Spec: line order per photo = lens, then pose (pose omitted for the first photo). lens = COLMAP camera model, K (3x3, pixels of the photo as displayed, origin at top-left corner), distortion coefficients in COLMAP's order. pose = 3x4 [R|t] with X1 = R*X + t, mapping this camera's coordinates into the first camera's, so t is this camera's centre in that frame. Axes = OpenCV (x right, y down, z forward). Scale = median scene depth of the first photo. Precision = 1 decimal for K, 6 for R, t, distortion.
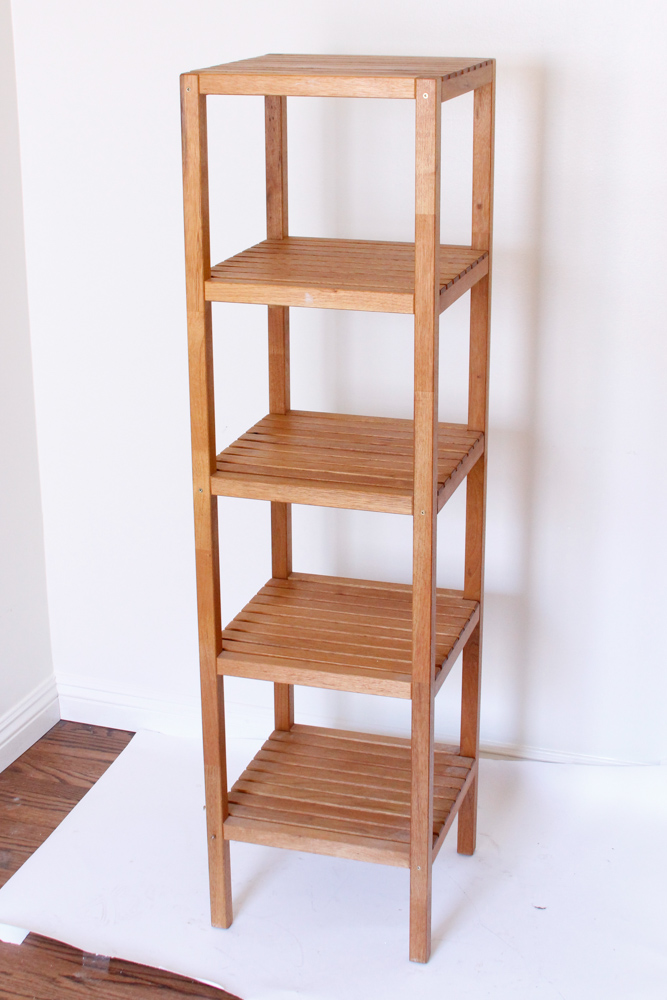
lens RADIAL K [[1673.7, 0, 333.5], [0, 1673.7, 500.0], [0, 0, 1]] dist [-0.040204, 0.013383]
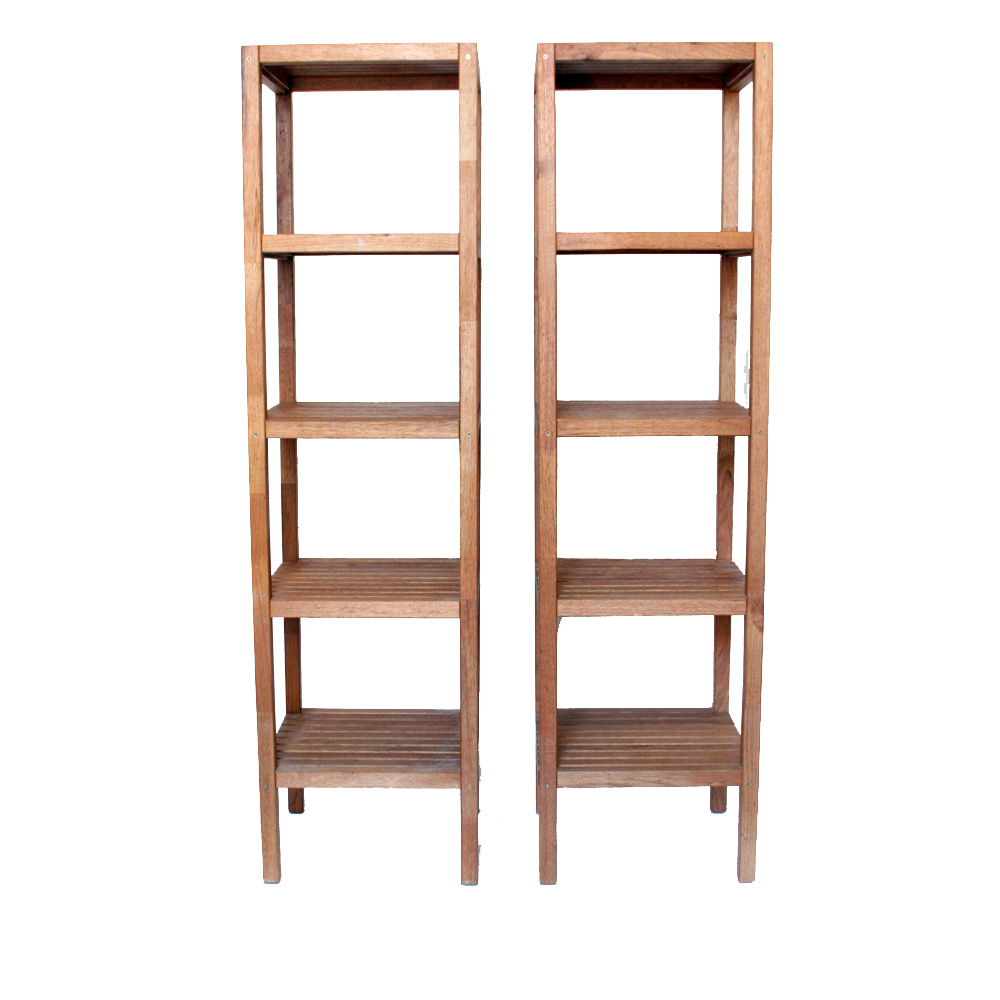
lens RADIAL K [[1459.2, 0, 500.0], [0, 1459.2, 500.0], [0, 0, 1]] dist [-0.073078, 0.122070]
pose [[0.954360, -0.039938, 0.295978, -0.206340], [0.093884, 0.980898, -0.170364, 0.207777], [-0.283520, 0.190376, 0.939879, 0.082483]]
